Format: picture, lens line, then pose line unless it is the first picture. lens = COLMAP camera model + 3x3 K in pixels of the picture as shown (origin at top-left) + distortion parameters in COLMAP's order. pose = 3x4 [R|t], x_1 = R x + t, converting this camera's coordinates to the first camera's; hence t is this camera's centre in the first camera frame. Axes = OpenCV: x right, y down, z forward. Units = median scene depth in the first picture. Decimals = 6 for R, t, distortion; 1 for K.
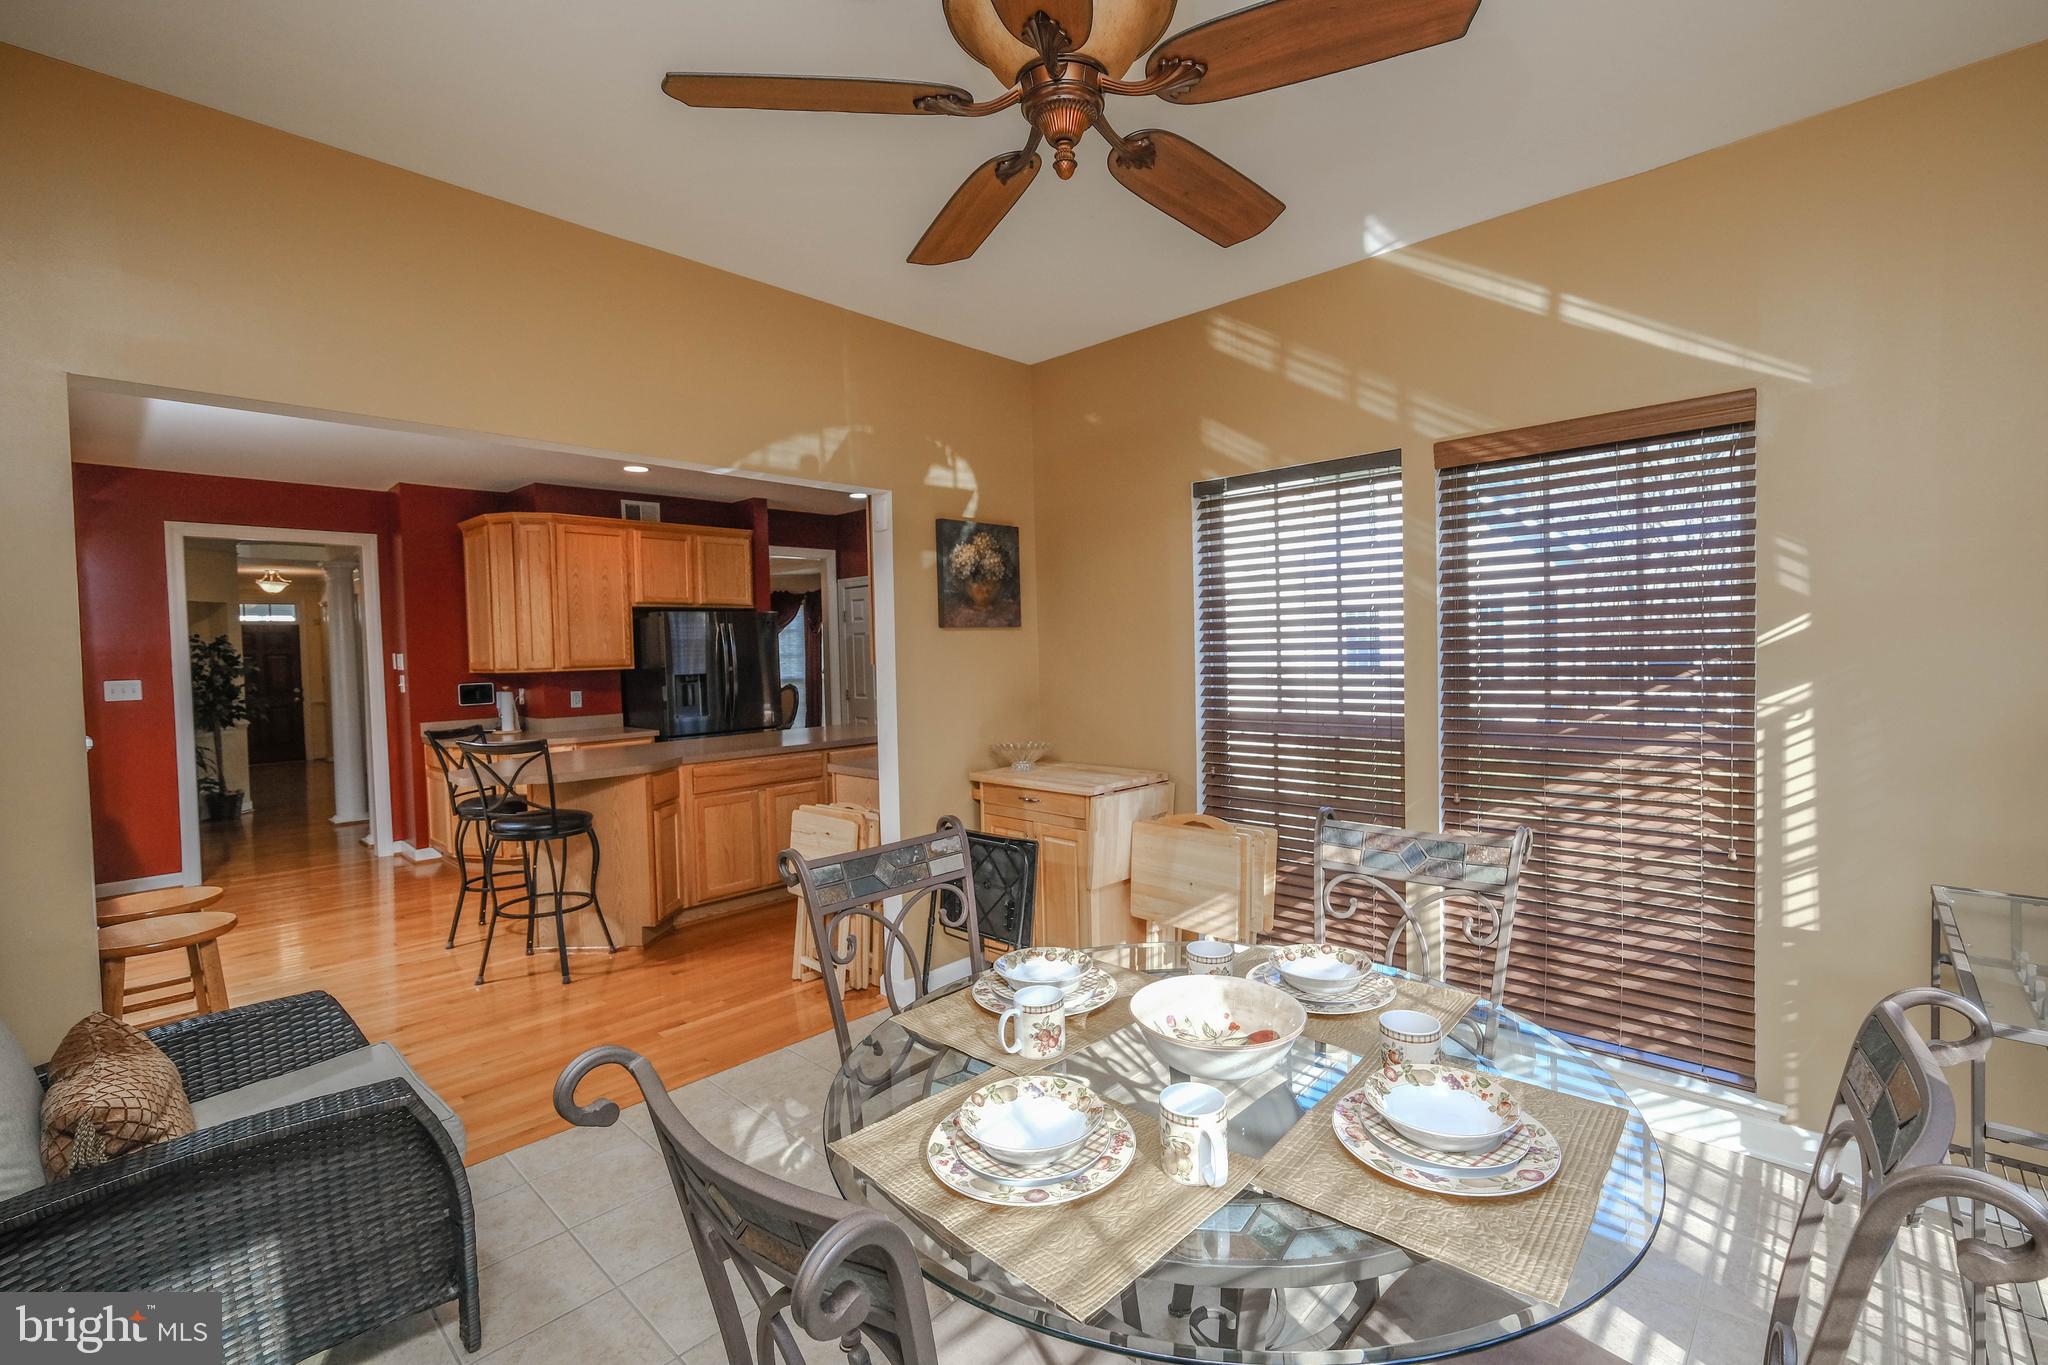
lens RADIAL K [[890.7, 0, 1055.6], [0, 890.7, 672.8], [0, 0, 1]] dist [-0.009943, 0.011727]
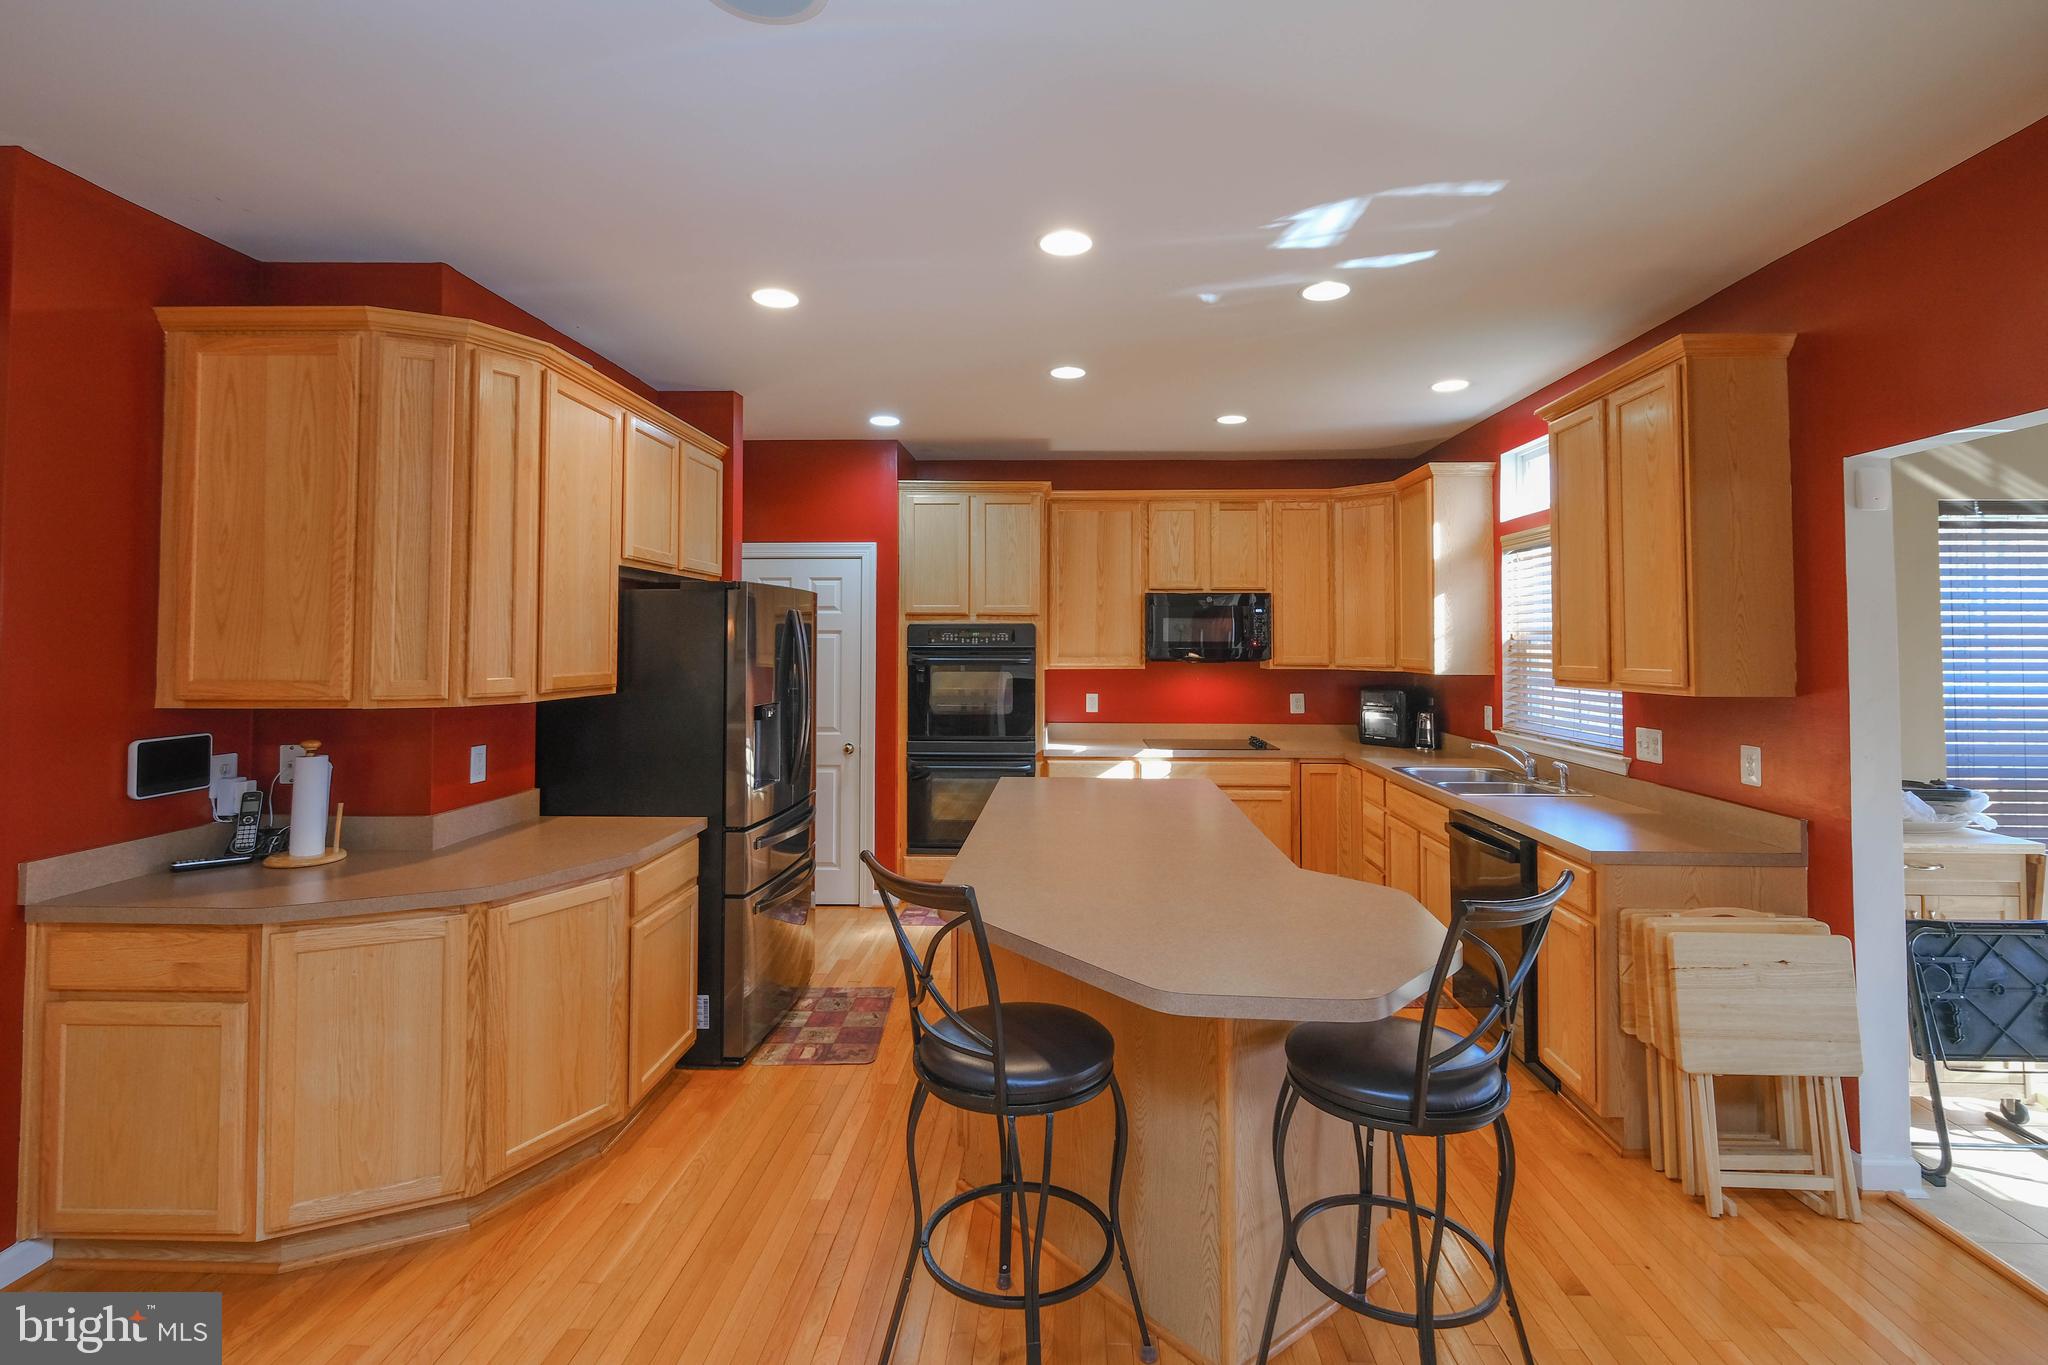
lens RADIAL K [[919.5, 0, 1026.6], [0, 919.5, 617.1], [0, 0, 1]] dist [0.000179, 0.000096]
pose [[0.764923, 0.043864, 0.642626, -0.600163], [-0.000657, 0.997731, -0.067321, -0.011939], [-0.644121, 0.051073, 0.763216, 0.452356]]
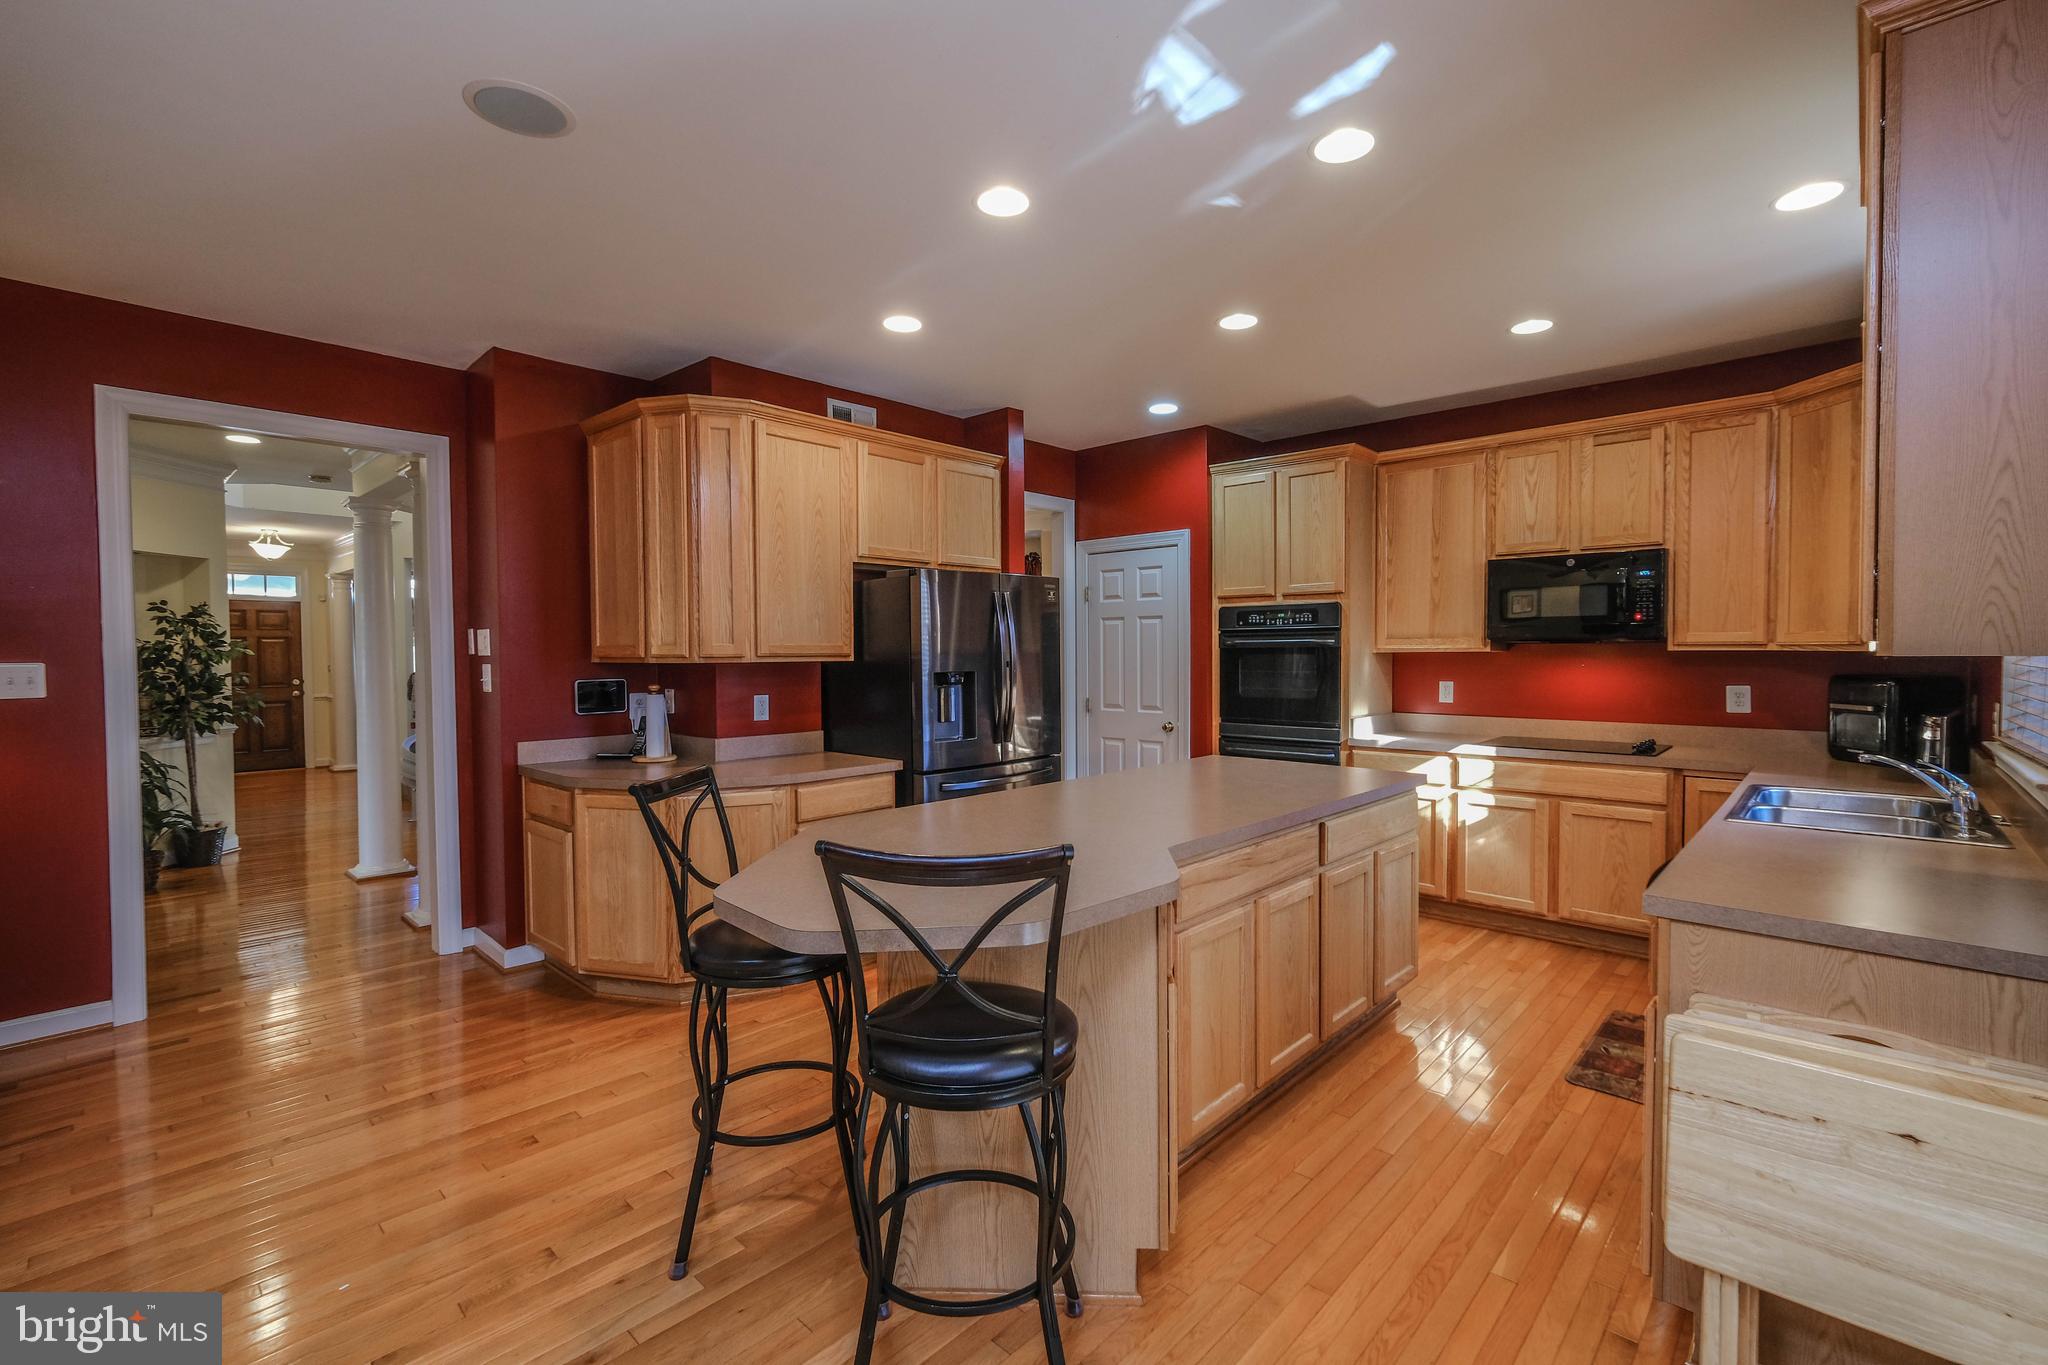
lens RADIAL K [[875.5, 0, 1048.7], [0, 875.5, 672.0], [0, 0, 1]] dist [0.000787, 0.000084]
pose [[0.999759, 0.018906, 0.011179, -0.328516], [-0.018847, 0.999808, -0.005386, 0.003955], [-0.011279, 0.005174, 0.999923, 0.362054]]
